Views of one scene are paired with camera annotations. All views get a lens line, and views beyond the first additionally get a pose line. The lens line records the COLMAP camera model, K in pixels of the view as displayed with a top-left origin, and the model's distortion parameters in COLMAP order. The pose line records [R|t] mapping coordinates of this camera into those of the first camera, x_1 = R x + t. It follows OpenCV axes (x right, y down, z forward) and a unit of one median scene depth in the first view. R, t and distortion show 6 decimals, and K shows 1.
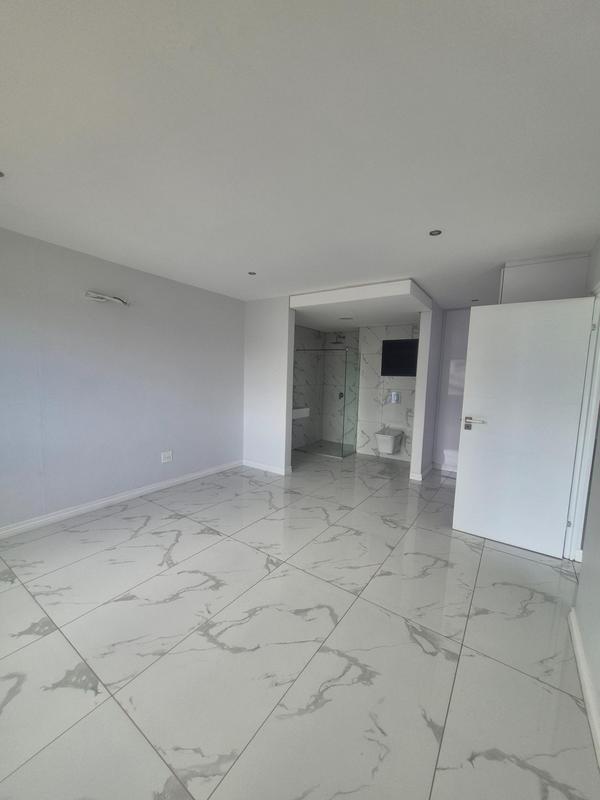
lens RADIAL K [[314.0, 0, 301.5], [0, 314.0, 400.3], [0, 0, 1]] dist [0.009892, 0.000520]
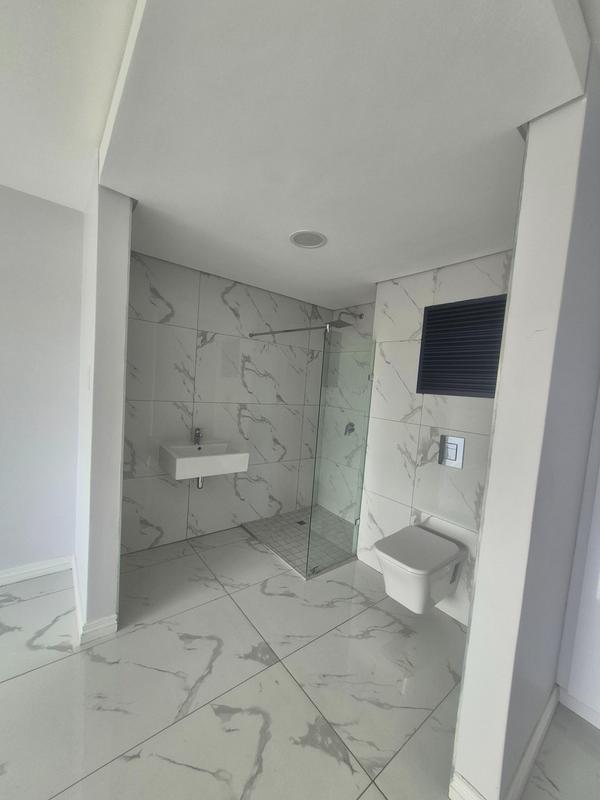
lens RADIAL K [[314.0, 0, 300.7], [0, 314.0, 403.9], [0, 0, 1]] dist [0.009892, 0.000520]
pose [[0.956677, 0.057757, -0.285365, 0.222190], [-0.067959, 0.997350, -0.025968, -0.041364], [0.283109, 0.044236, 0.958067, 0.550534]]
